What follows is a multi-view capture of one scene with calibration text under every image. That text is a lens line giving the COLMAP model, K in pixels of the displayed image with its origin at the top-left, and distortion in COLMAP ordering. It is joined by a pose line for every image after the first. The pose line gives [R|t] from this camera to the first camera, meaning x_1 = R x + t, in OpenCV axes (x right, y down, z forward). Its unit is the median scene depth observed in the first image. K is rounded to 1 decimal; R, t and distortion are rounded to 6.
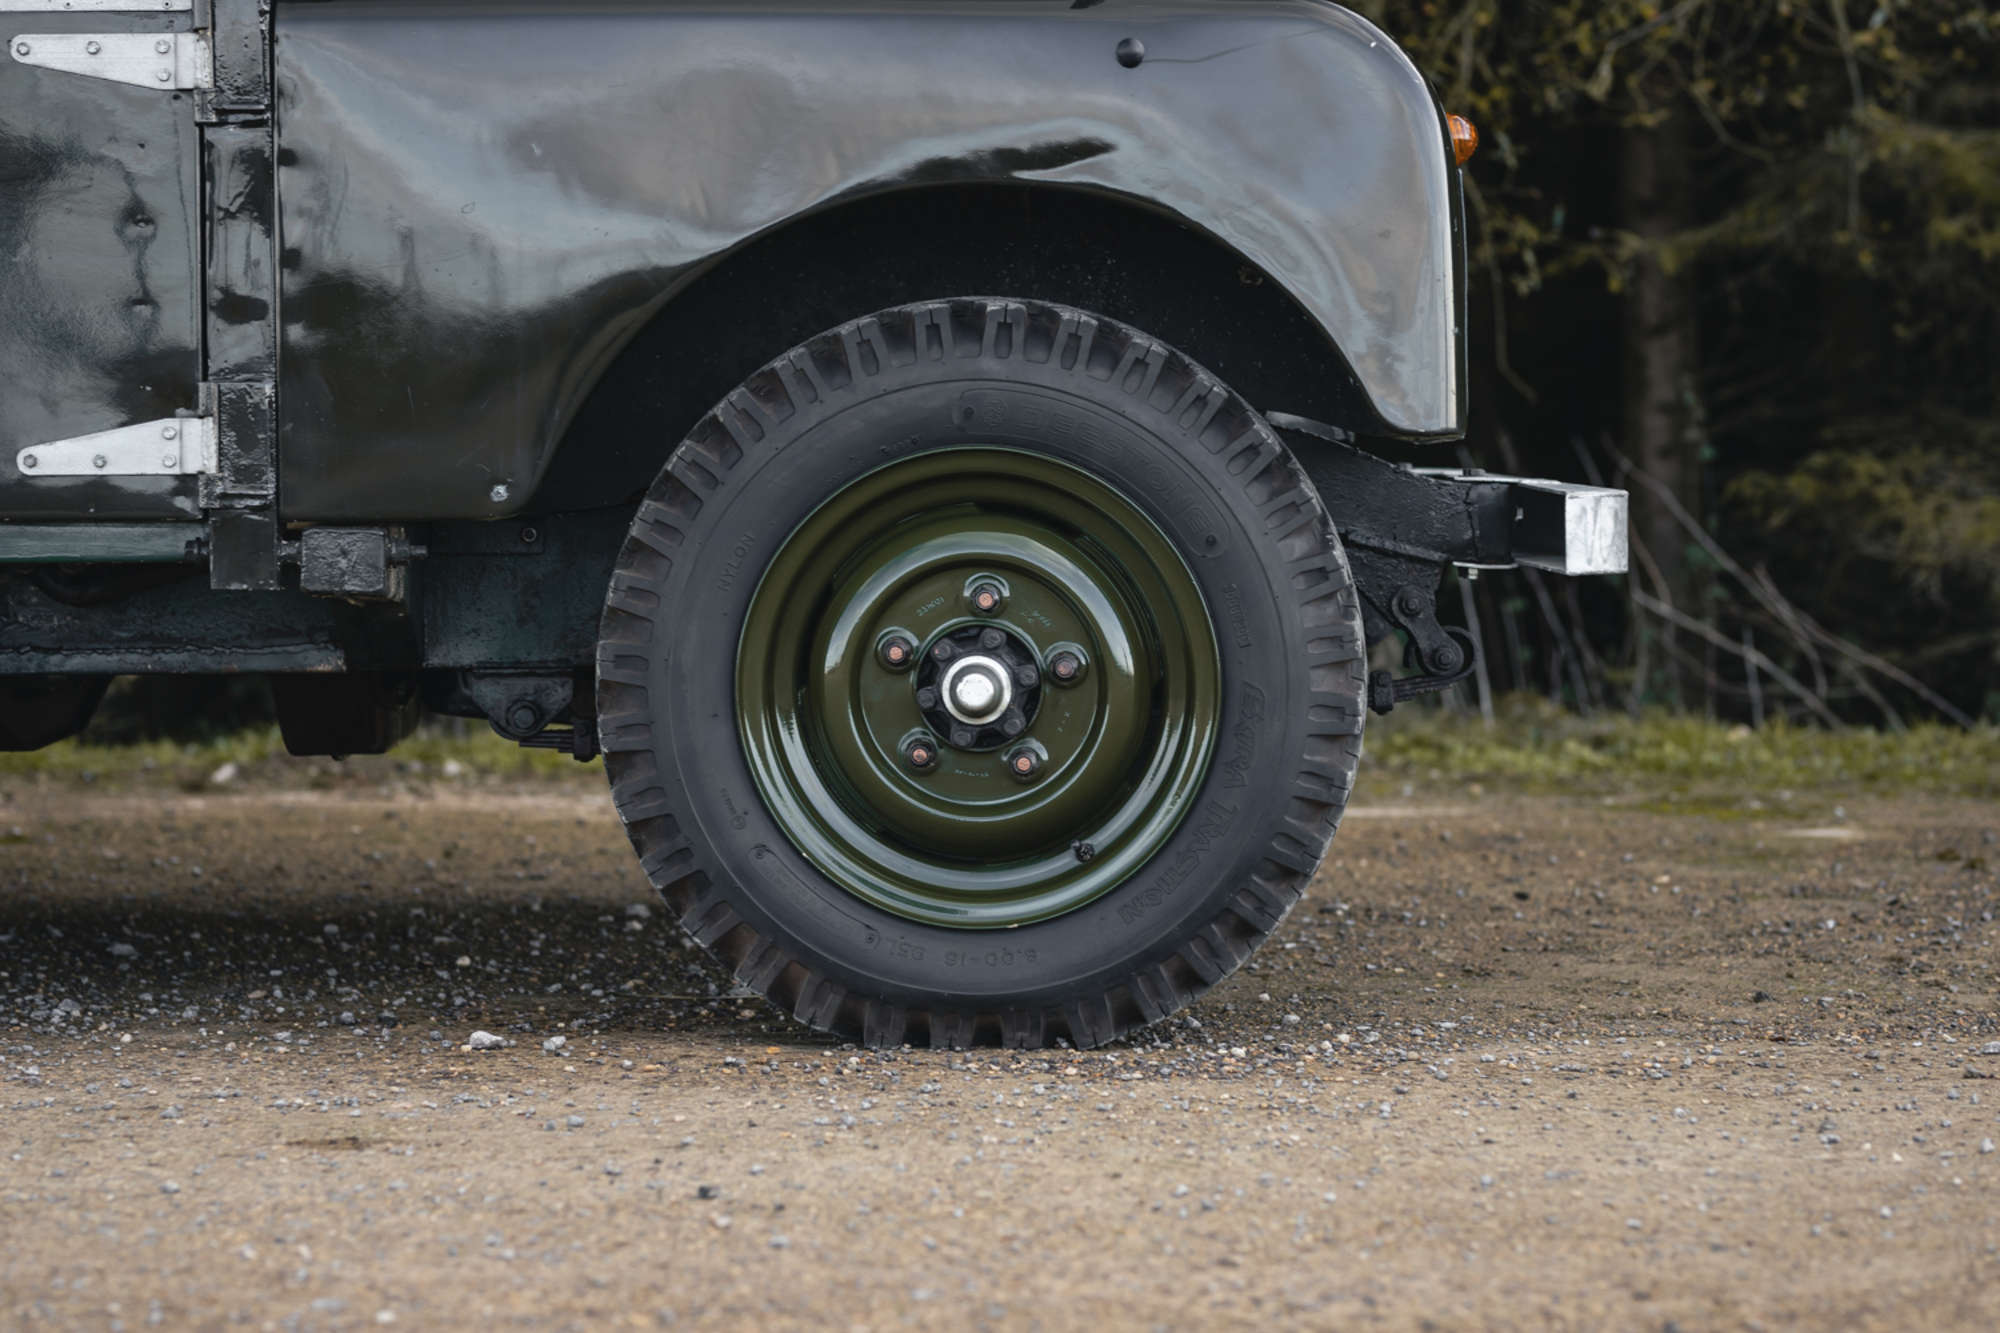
lens RADIAL K [[5421.2, 0, 993.0], [0, 5421.2, 681.9], [0, 0, 1]] dist [0.084623, 0.000000]
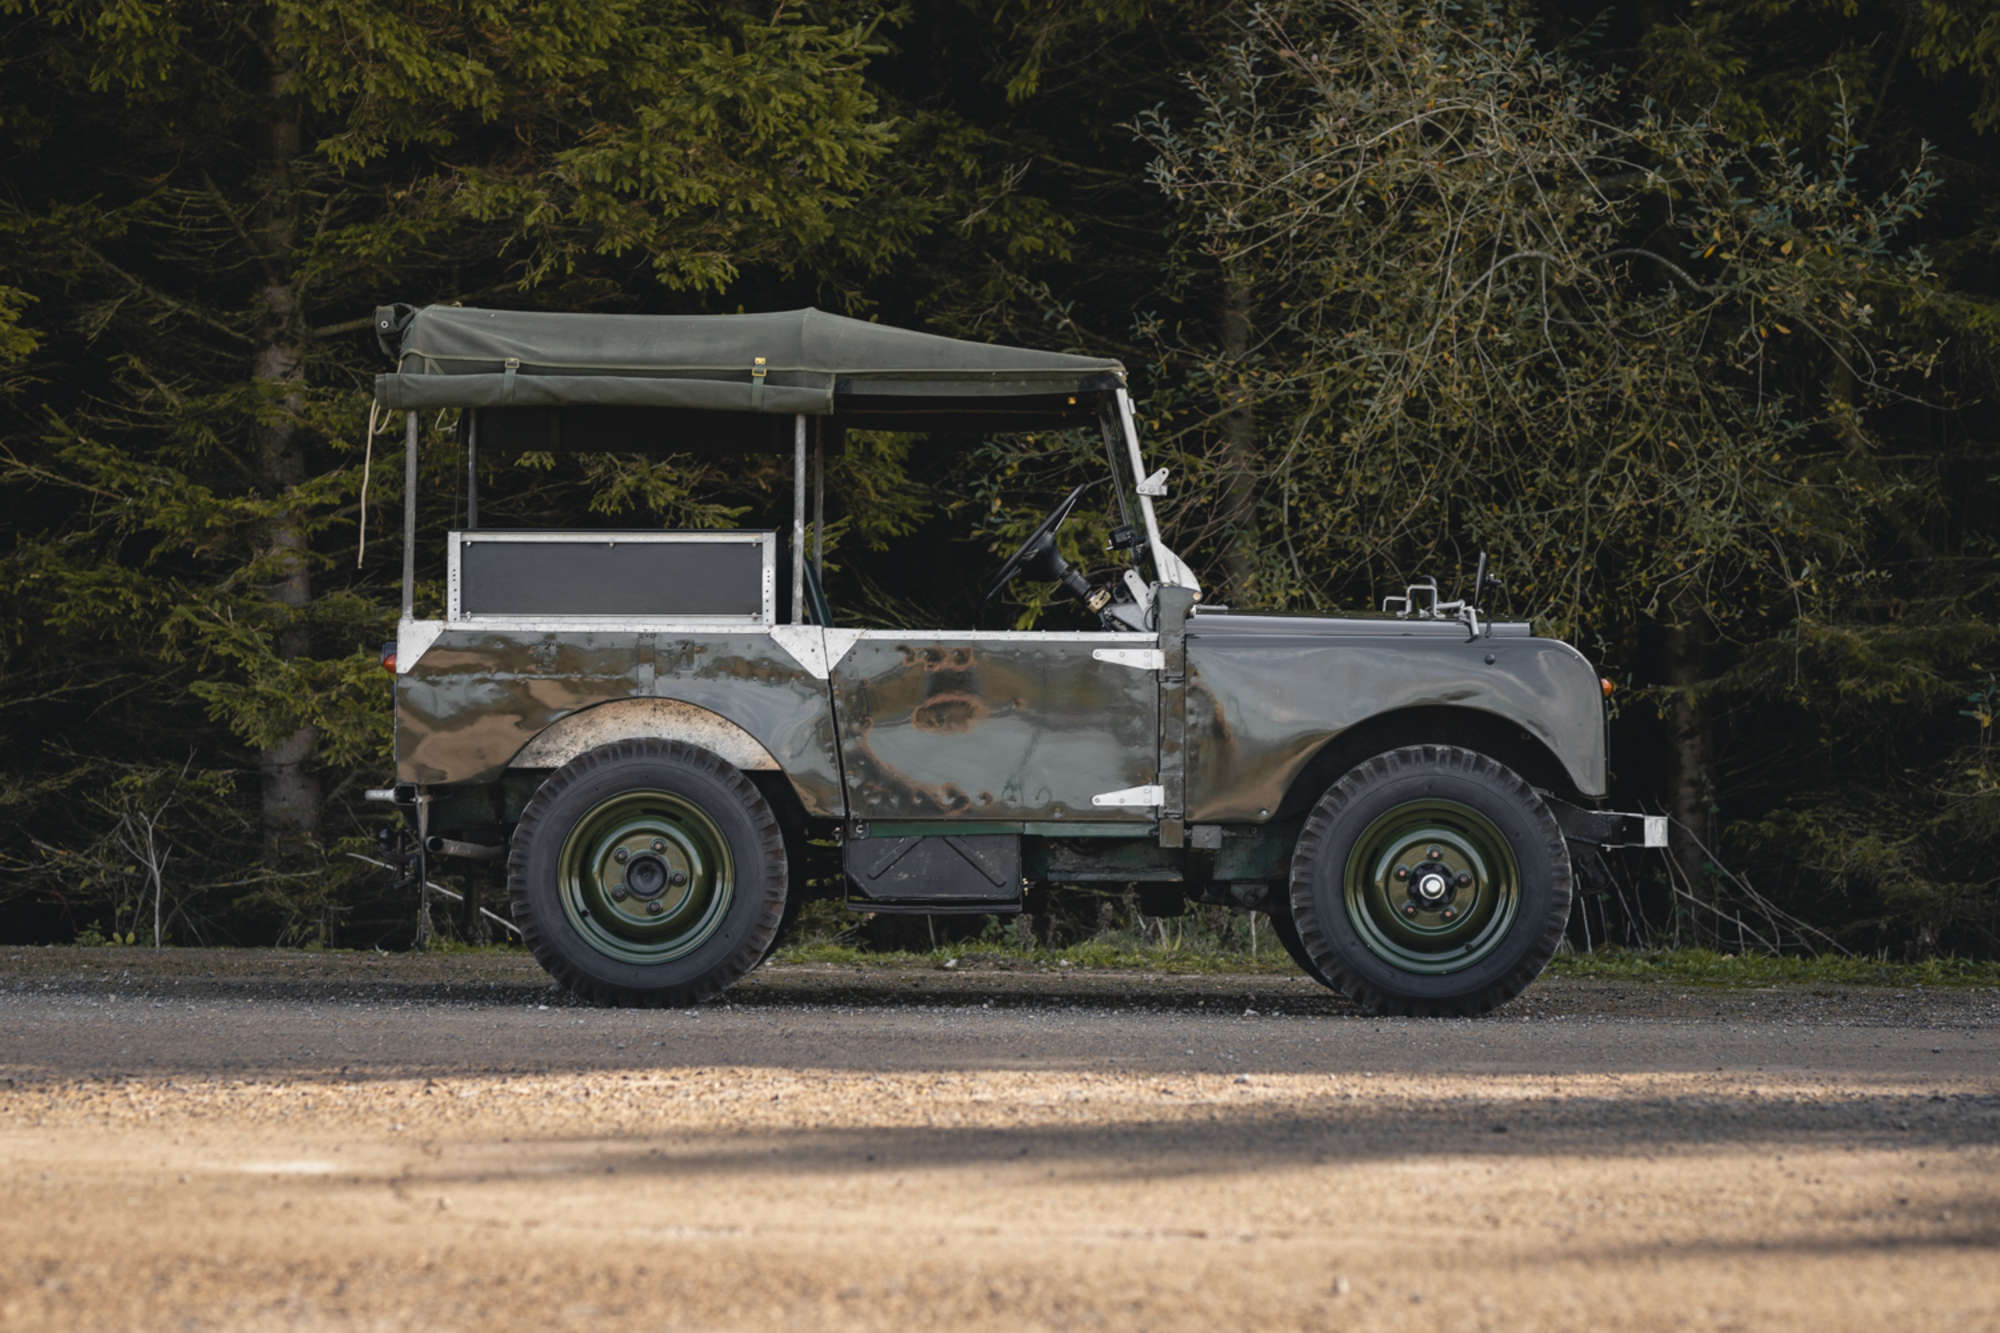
lens RADIAL K [[5421.2, 0, 1005.5], [0, 5421.2, 614.9], [0, 0, 1]] dist [0.084623, 0.000000]
pose [[0.999940, 0.009098, -0.006086, -0.203751], [-0.009548, 0.996865, -0.078547, 0.082345], [0.005353, 0.078600, 0.996892, -1.761967]]
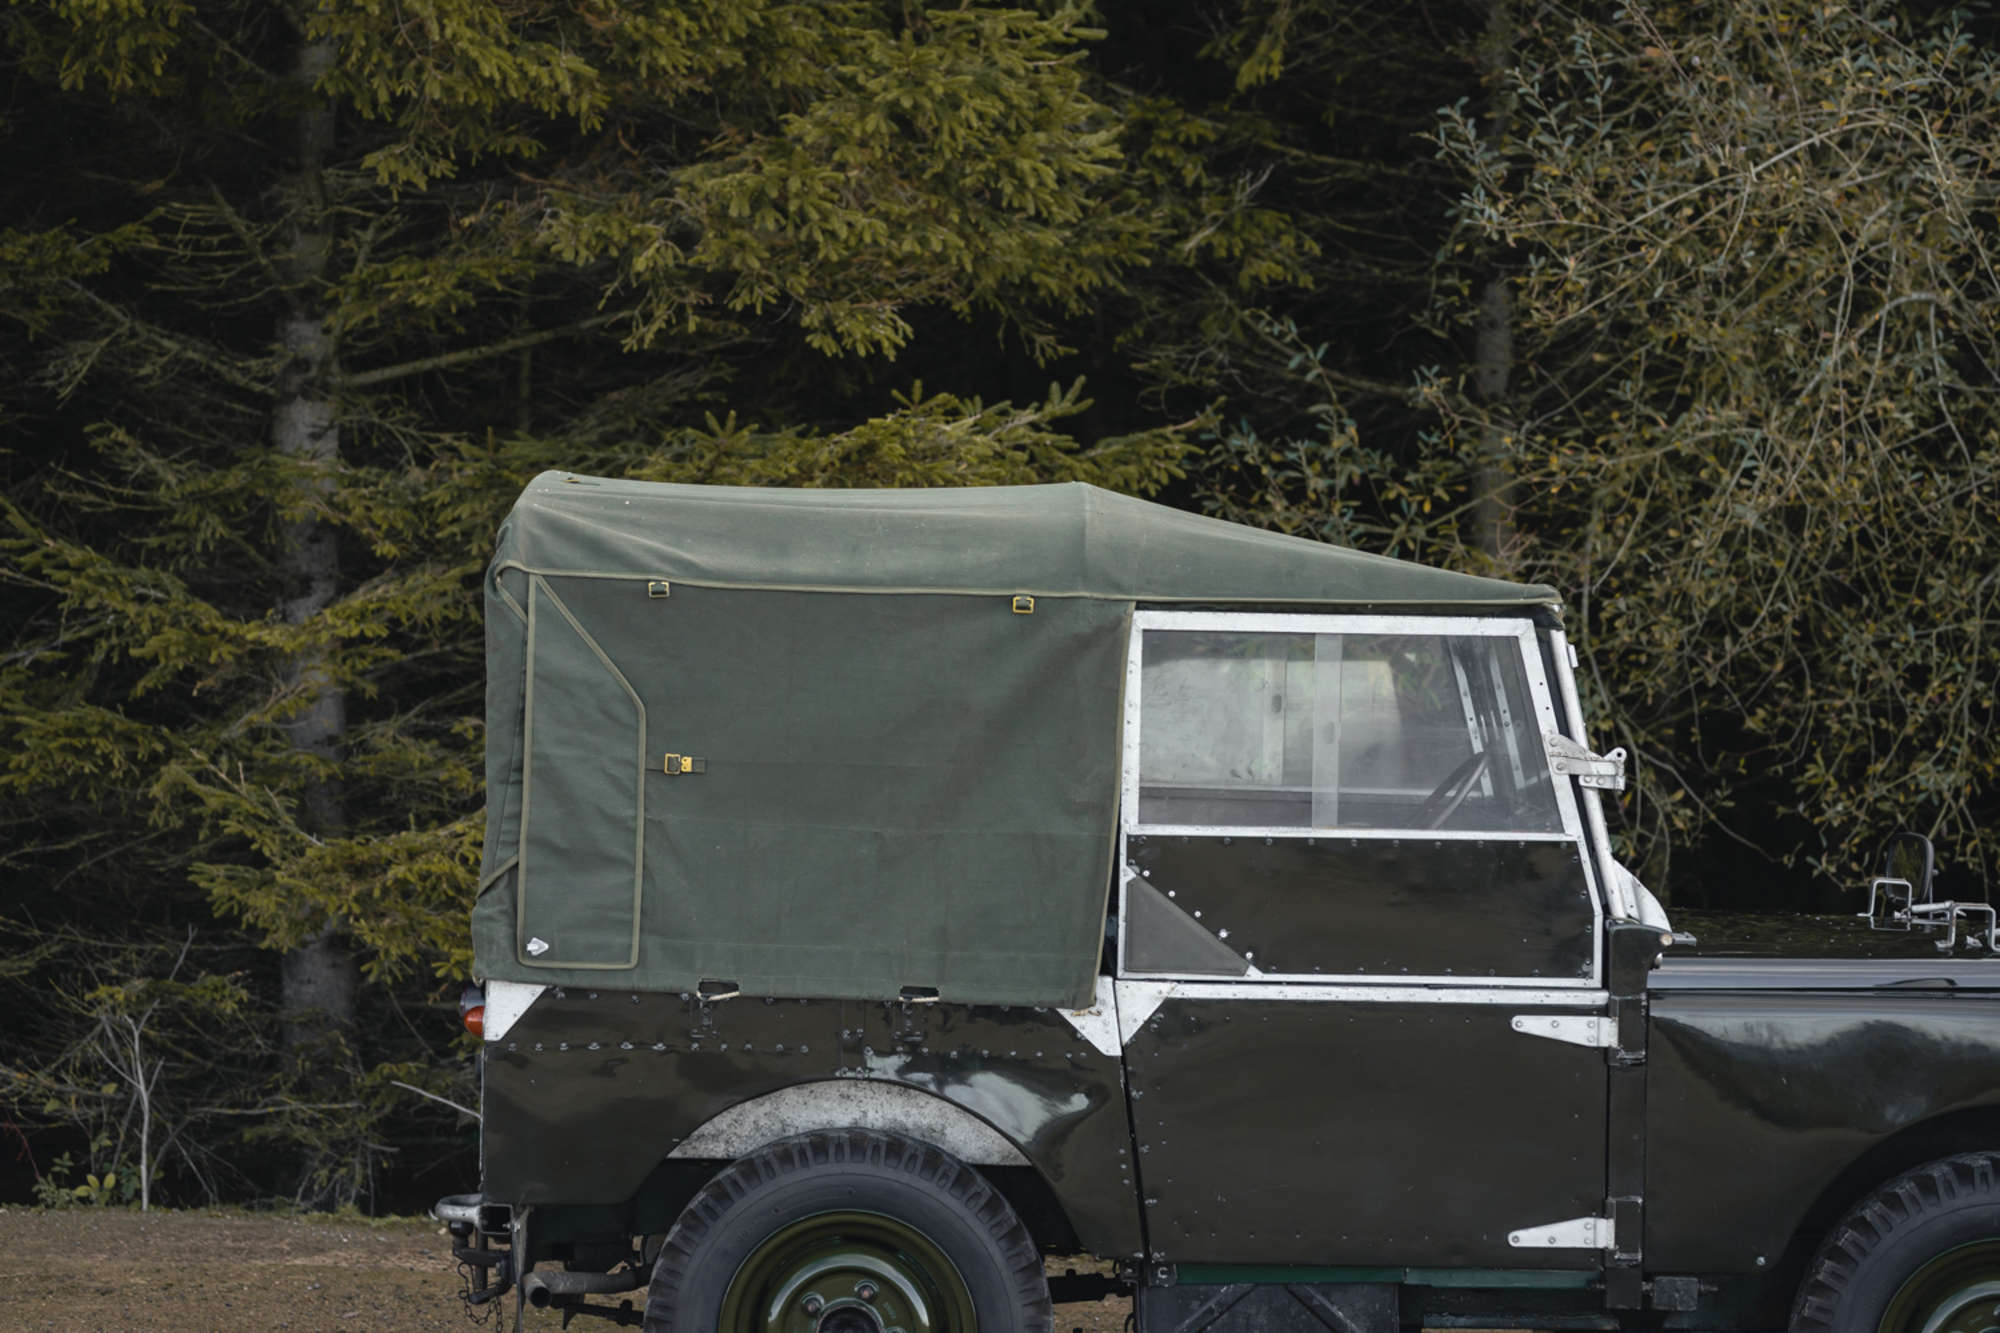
lens RADIAL K [[5421.2, 0, 990.0], [0, 5421.2, 650.9], [0, 0, 1]] dist [0.084623, 0.000000]
pose [[0.999714, 0.021339, -0.010804, -0.336966], [-0.021764, 0.998927, -0.040890, -0.160788], [0.009919, 0.041113, 0.999105, -0.891289]]
